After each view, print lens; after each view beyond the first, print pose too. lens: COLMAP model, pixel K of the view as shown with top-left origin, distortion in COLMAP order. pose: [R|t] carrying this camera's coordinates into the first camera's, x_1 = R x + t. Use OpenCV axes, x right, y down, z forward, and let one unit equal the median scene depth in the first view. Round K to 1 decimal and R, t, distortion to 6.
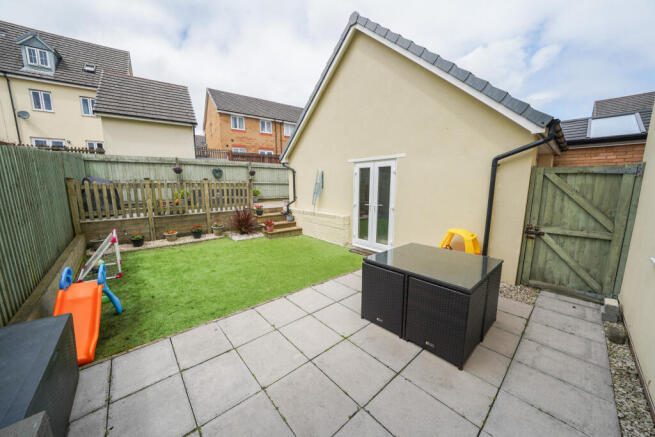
lens RADIAL K [[227.1, 0, 329.6], [0, 227.1, 218.4], [0, 0, 1]] dist [-0.025539, 0.003326]
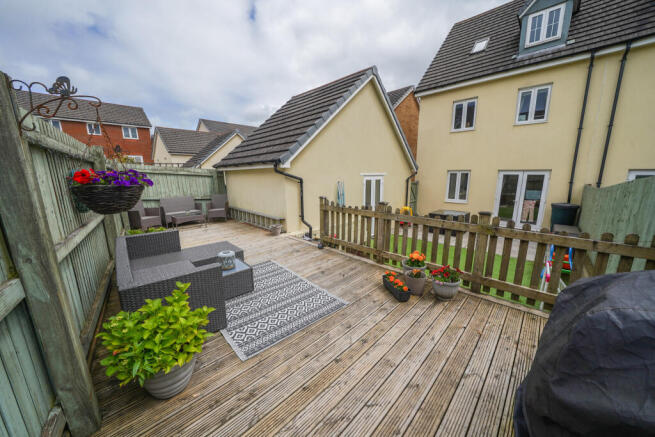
lens RADIAL K [[227.1, 0, 330.5], [0, 227.1, 217.1], [0, 0, 1]] dist [-0.025539, 0.003326]
pose [[-0.062041, -0.183030, 0.981148, -0.832326], [0.157313, 0.968961, 0.190704, -0.203747], [-0.985598, 0.166178, -0.031322, 0.880837]]
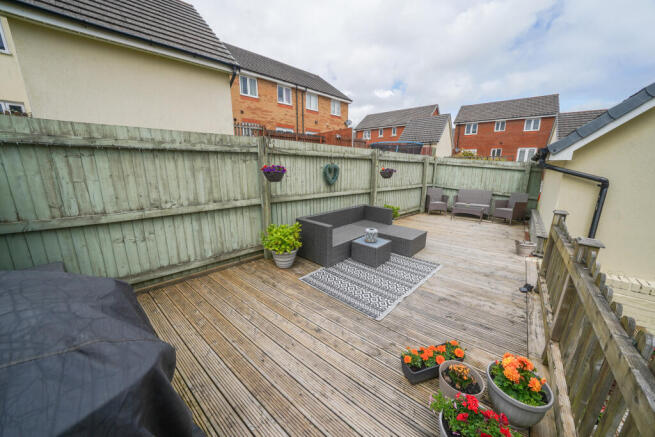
lens RADIAL K [[227.1, 0, 328.5], [0, 227.1, 219.6], [0, 0, 1]] dist [-0.025539, 0.003326]
pose [[0.990420, -0.023069, 0.136147, -0.648864], [0.012320, 0.996776, 0.079278, -0.168279], [-0.137537, -0.076841, 0.987512, 0.627774]]
